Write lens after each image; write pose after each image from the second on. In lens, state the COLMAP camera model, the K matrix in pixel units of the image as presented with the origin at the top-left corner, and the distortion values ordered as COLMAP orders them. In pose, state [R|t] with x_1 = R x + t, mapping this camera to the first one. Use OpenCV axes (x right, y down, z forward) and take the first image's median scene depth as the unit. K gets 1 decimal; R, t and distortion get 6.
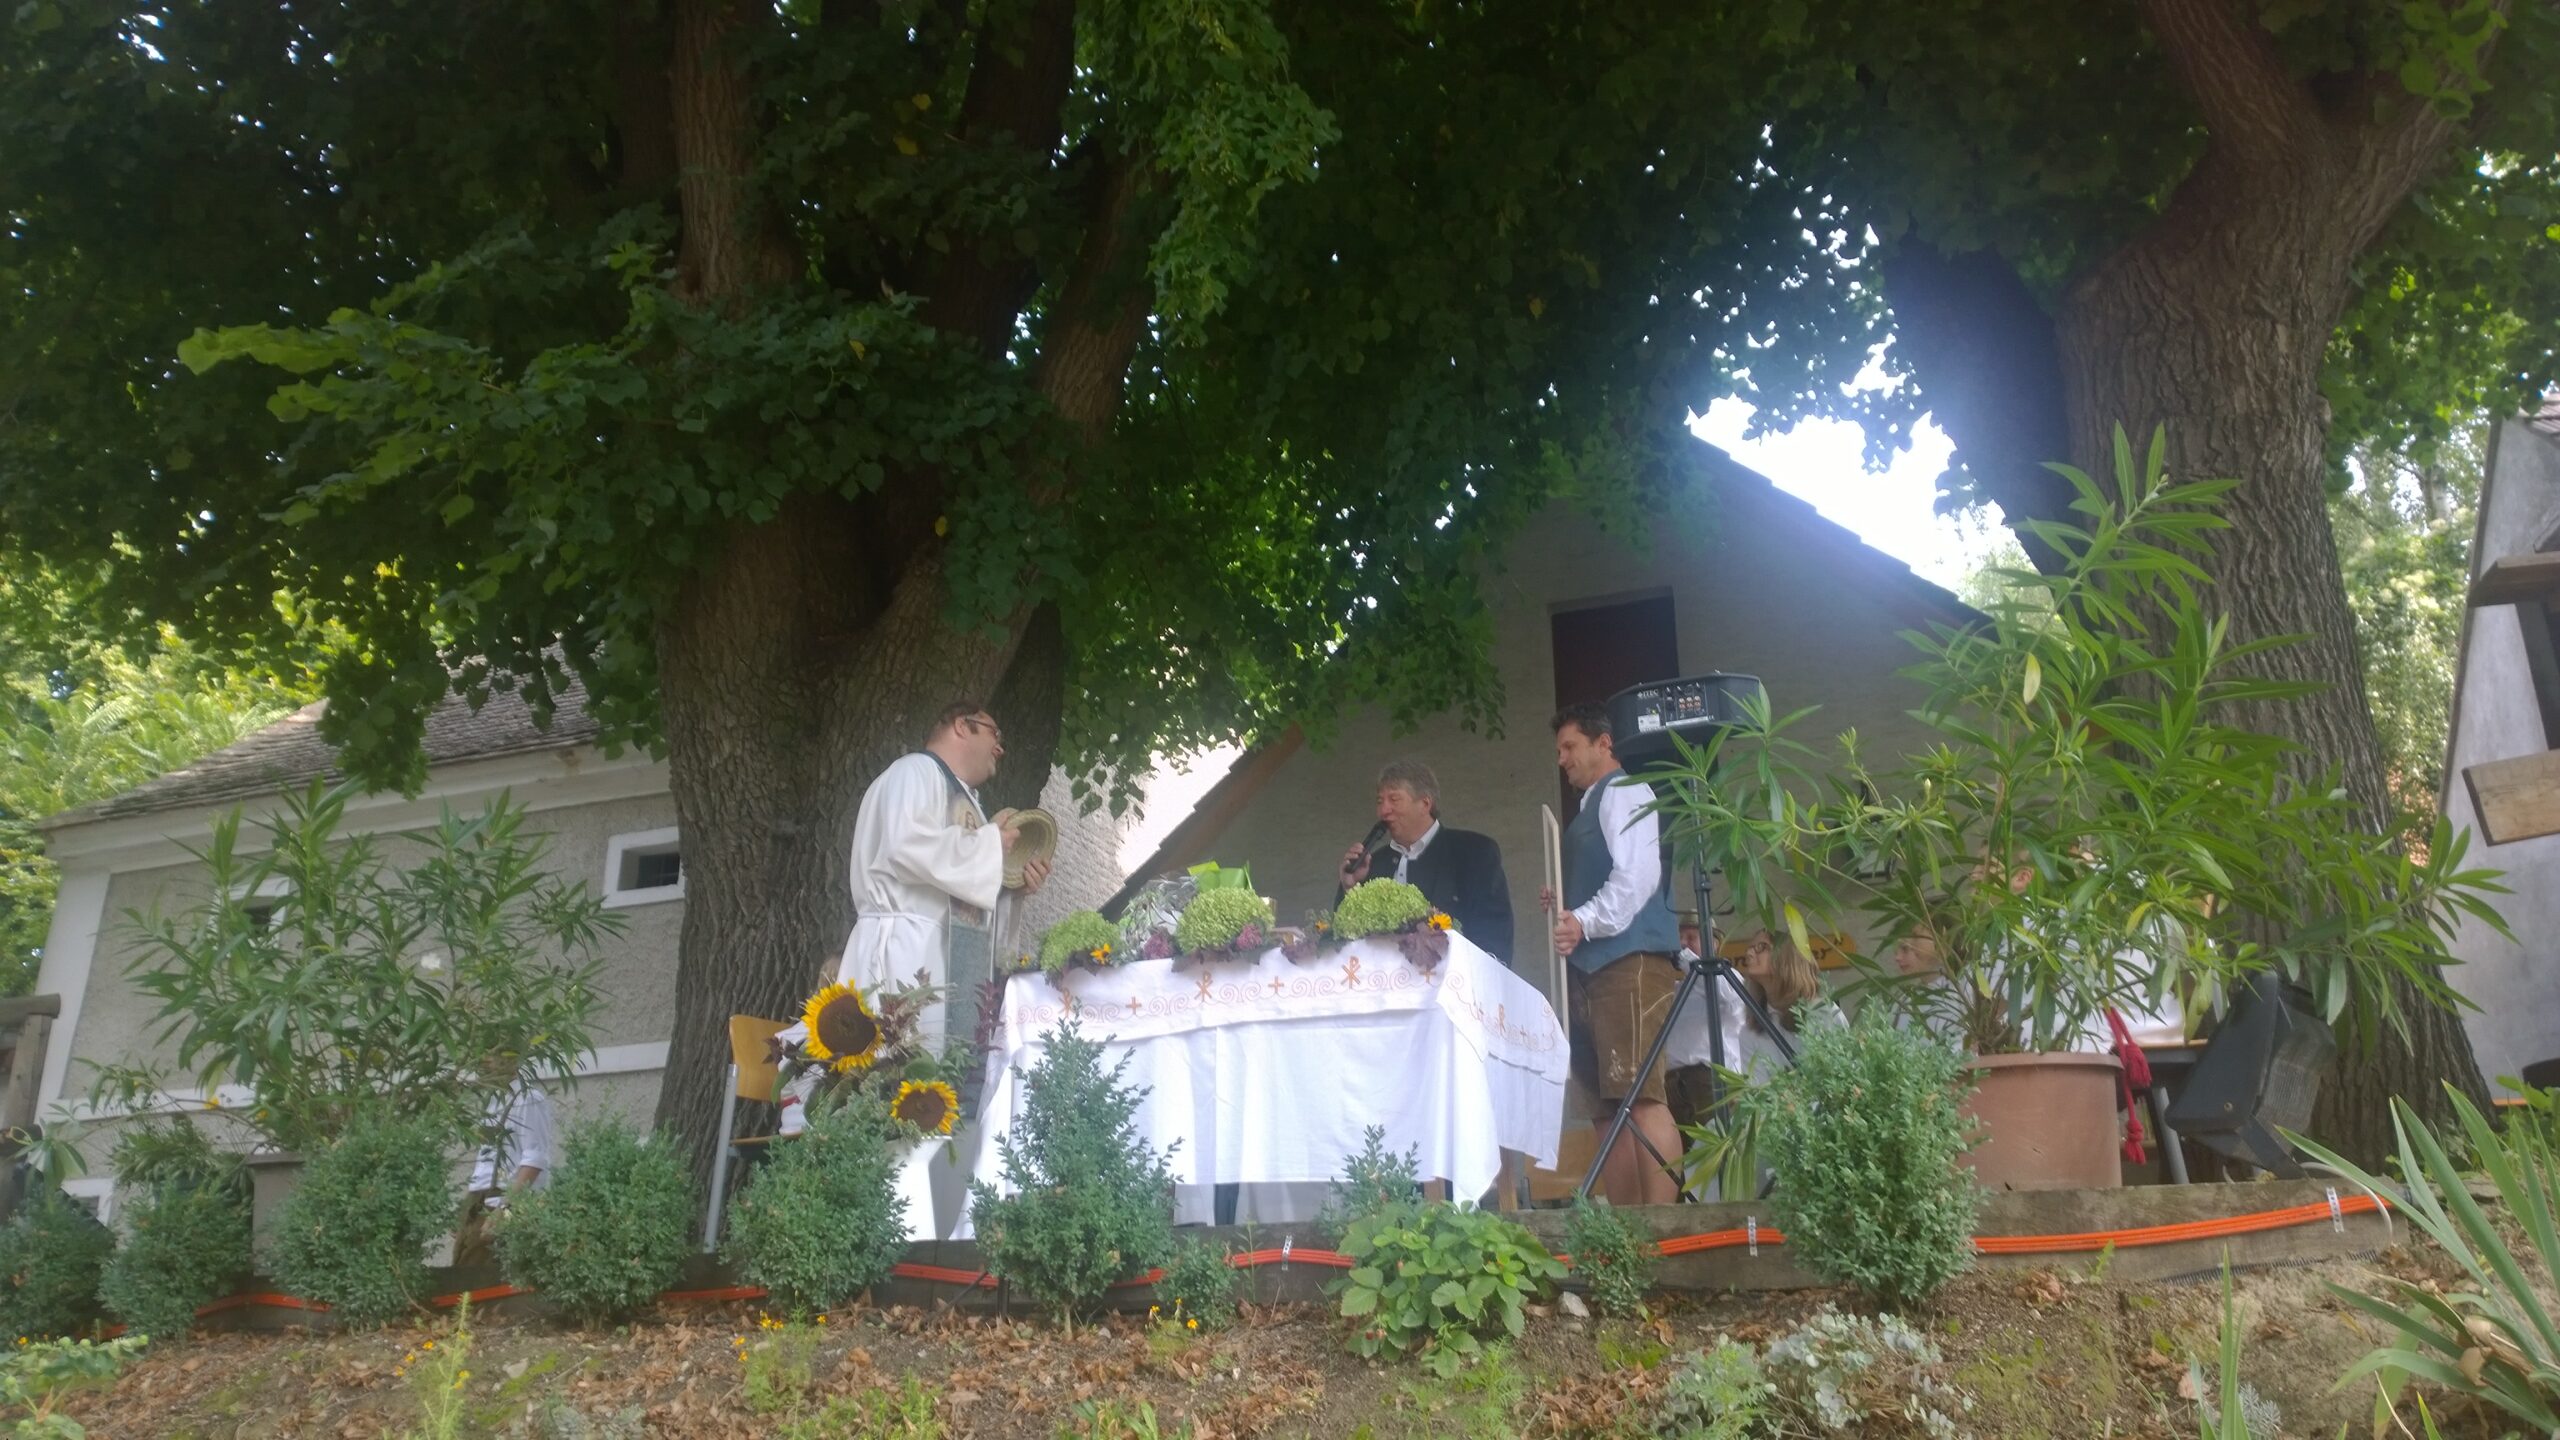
lens RADIAL K [[1768.1, 0, 1292.2], [0, 1768.1, 752.1], [0, 0, 1]] dist [0.063664, -0.066013]
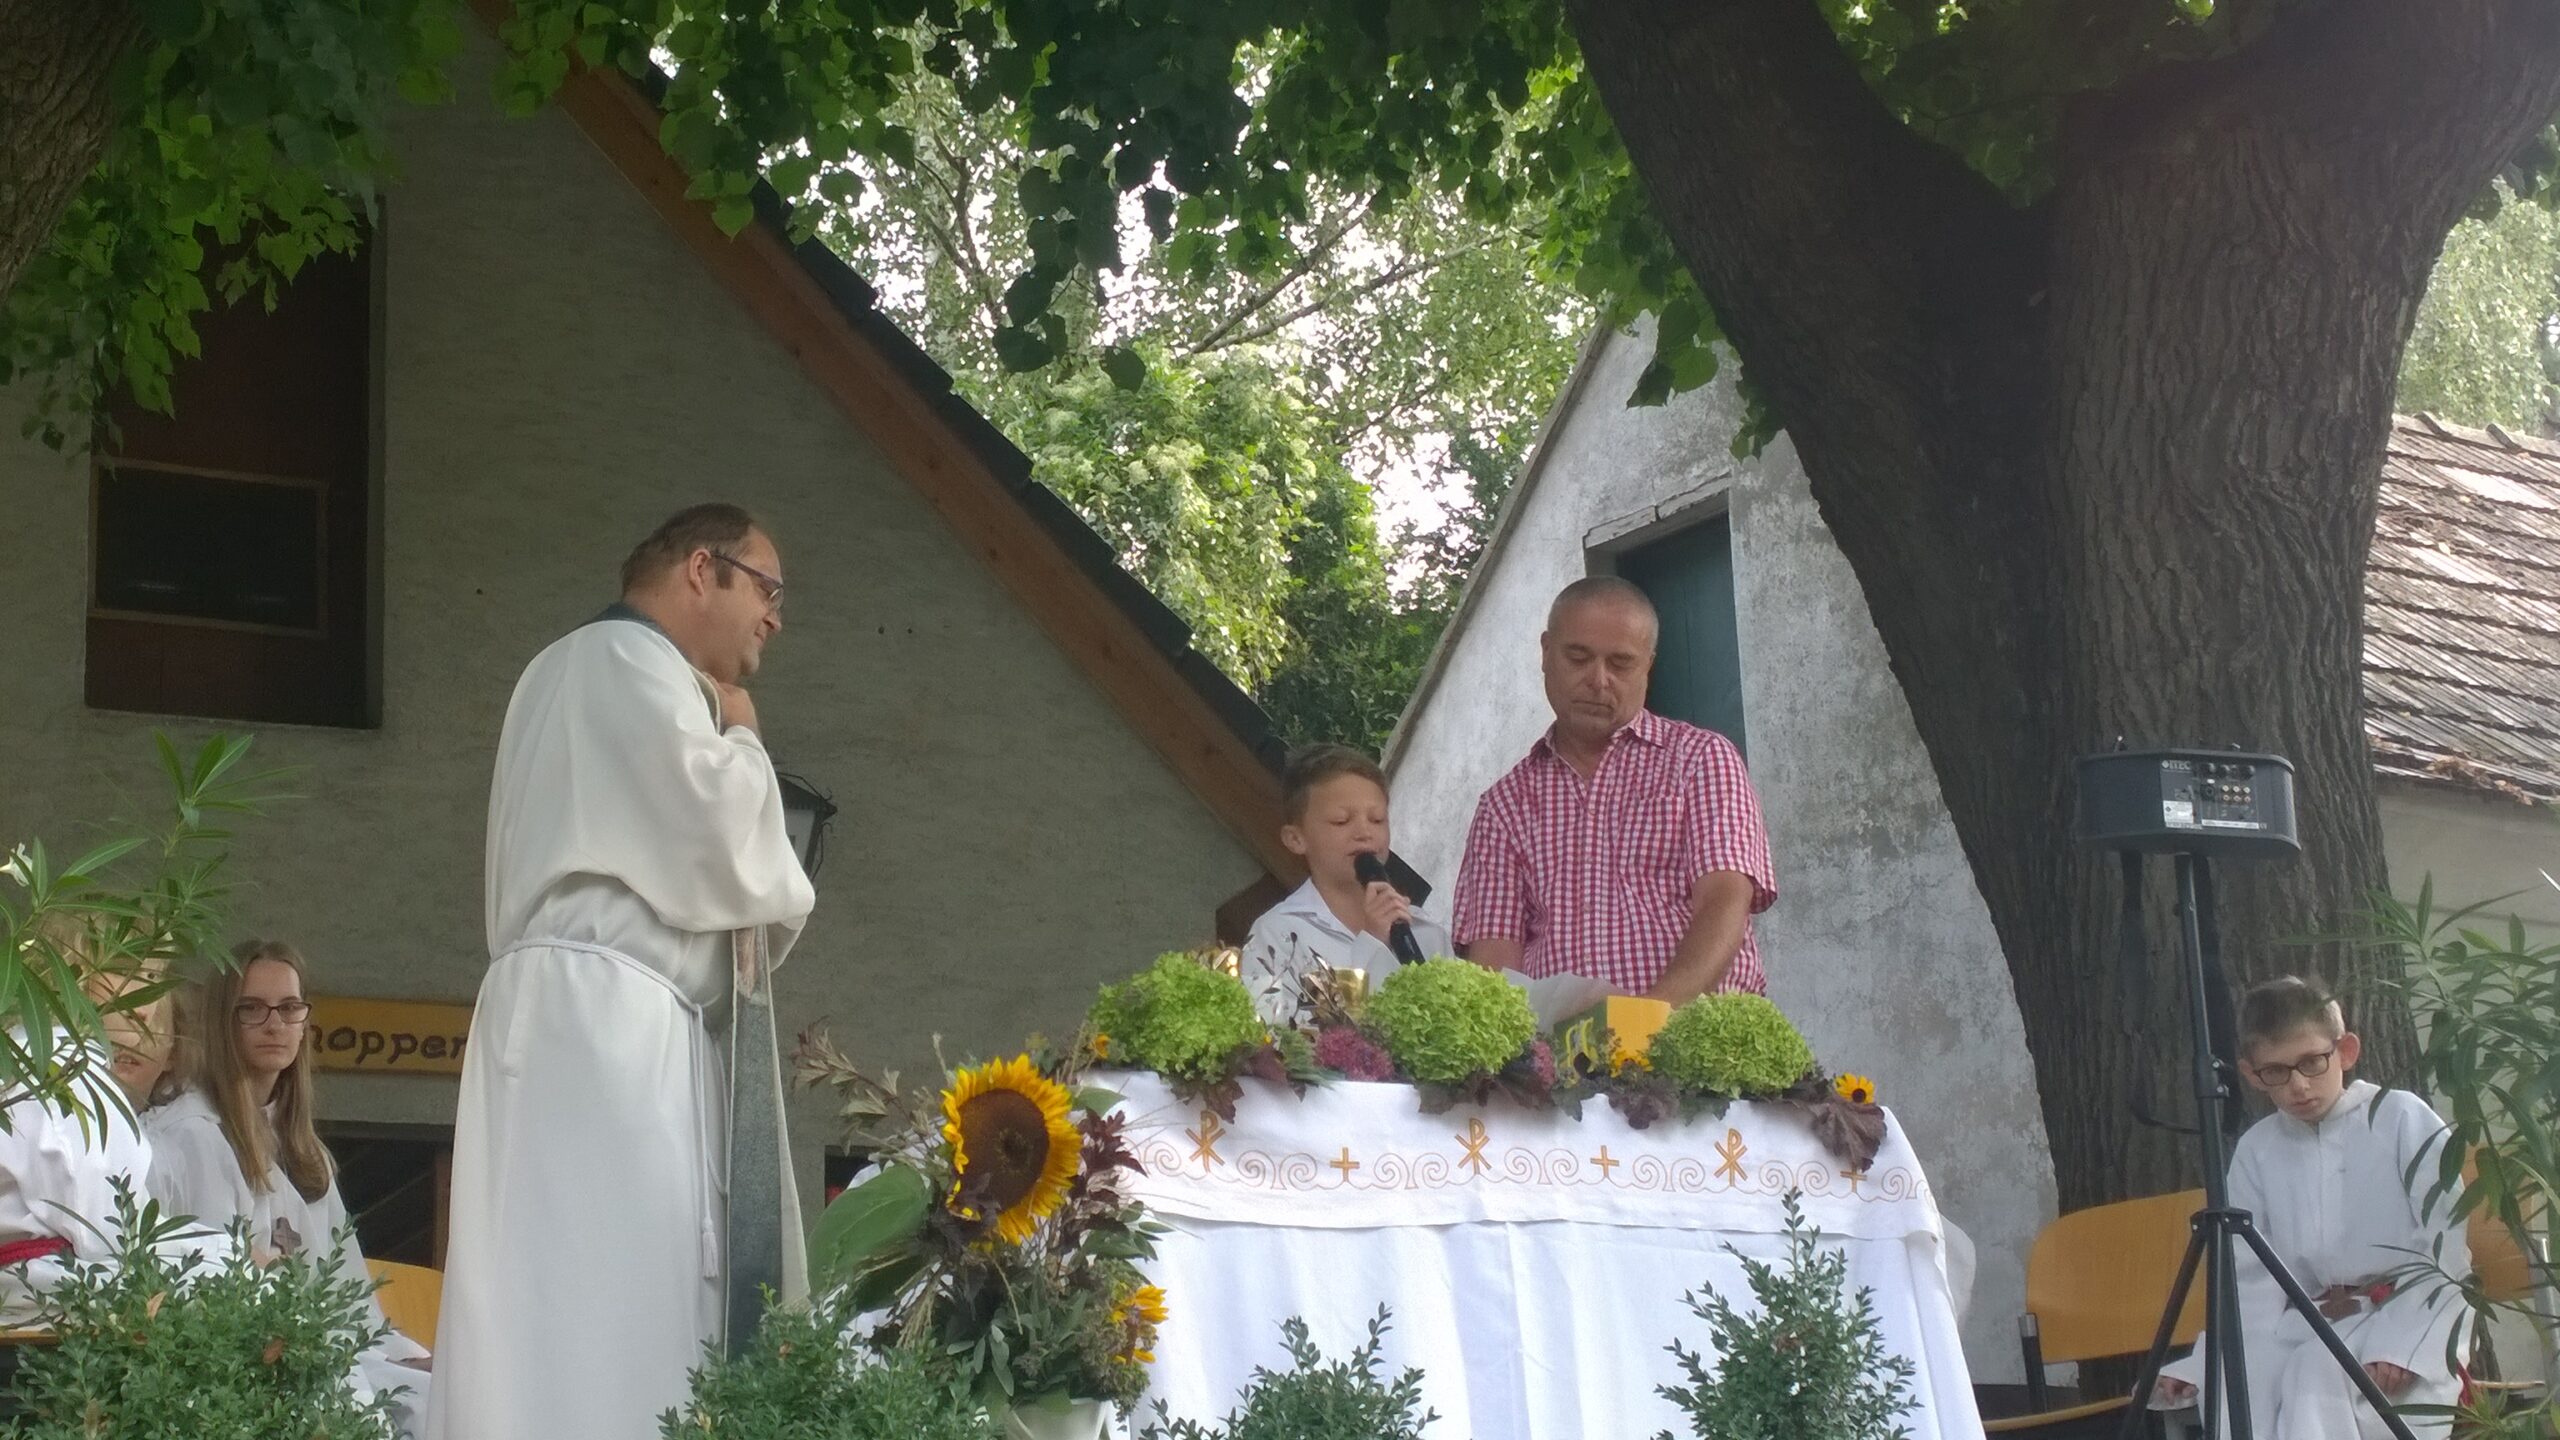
lens RADIAL K [[4489.0, 0, 1024.8], [0, 4489.0, 620.9], [0, 0, 1]] dist [0.042860, 0.073189]
pose [[0.719392, 0.182434, 0.670218, -1.275329], [-0.209116, 0.977010, -0.041484, 0.074263], [-0.662379, -0.110310, 0.741004, 0.132281]]
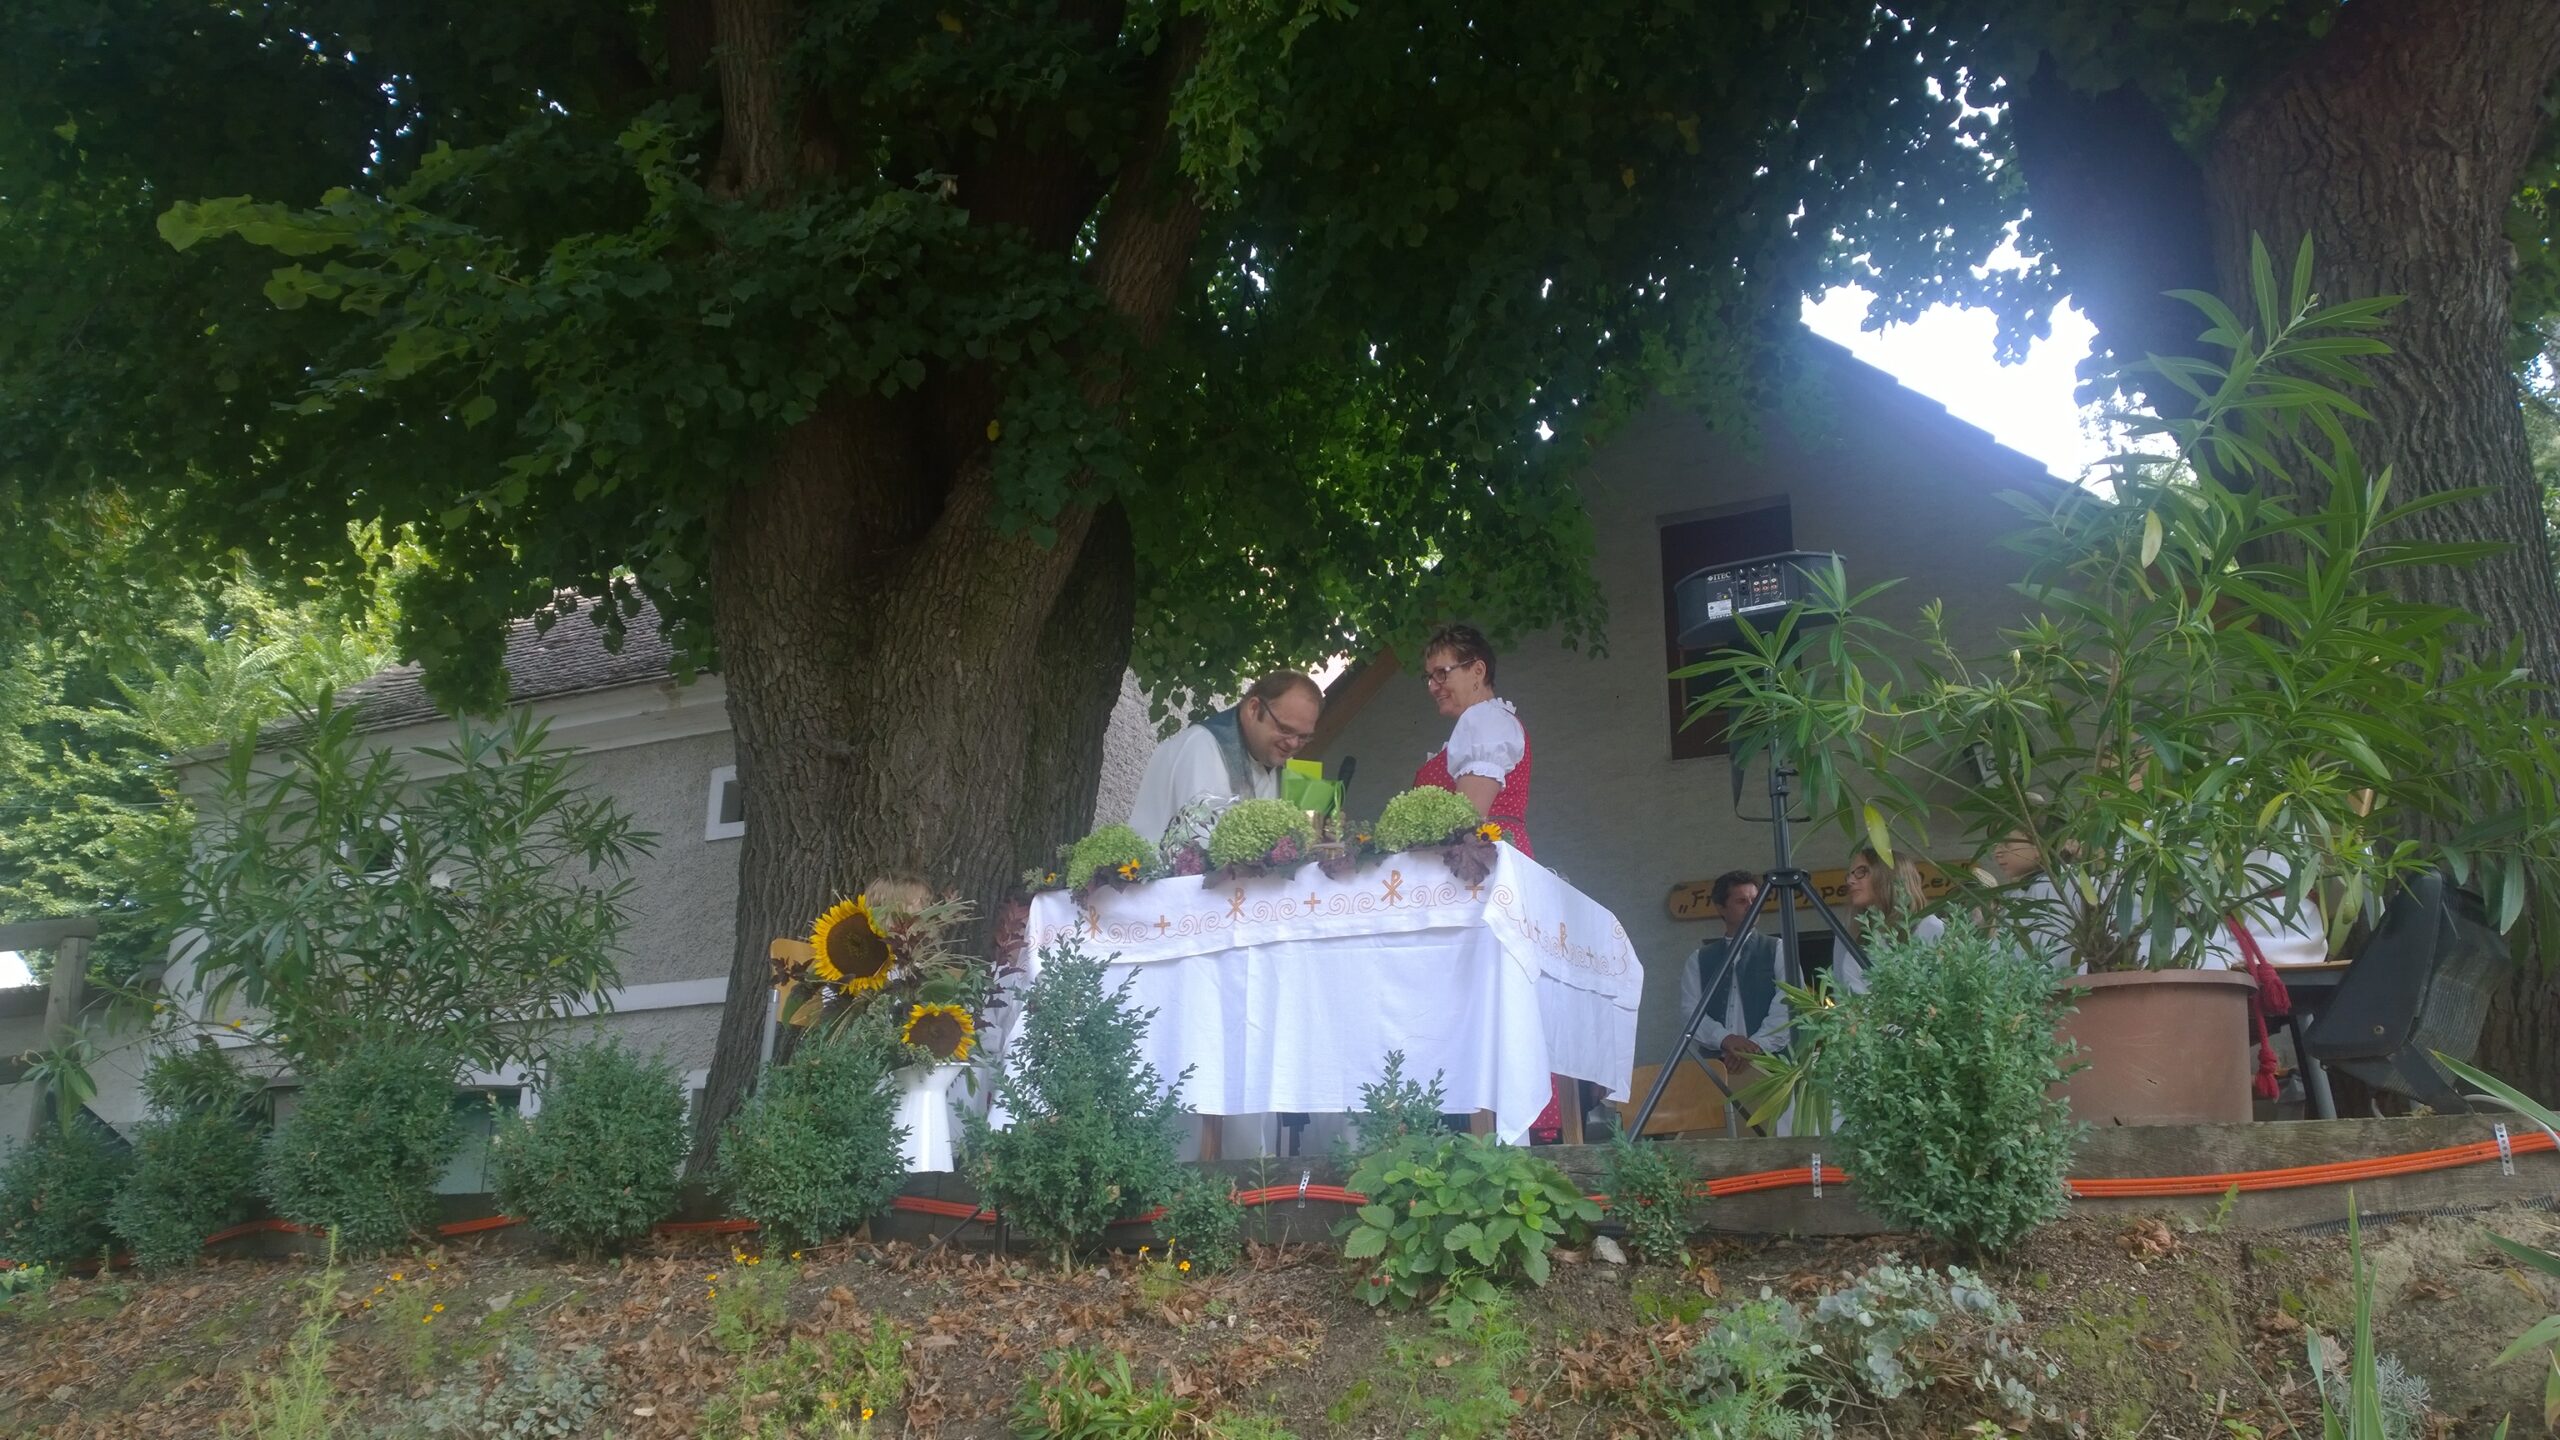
lens RADIAL K [[1773.4, 0, 1300.7], [0, 1773.4, 767.6], [0, 0, 1]] dist [0.064311, -0.071000]
pose [[0.997678, -0.007096, -0.067737, 0.056091], [0.010067, 0.998997, 0.043626, 0.024817], [0.067359, -0.044206, 0.996749, 0.094661]]
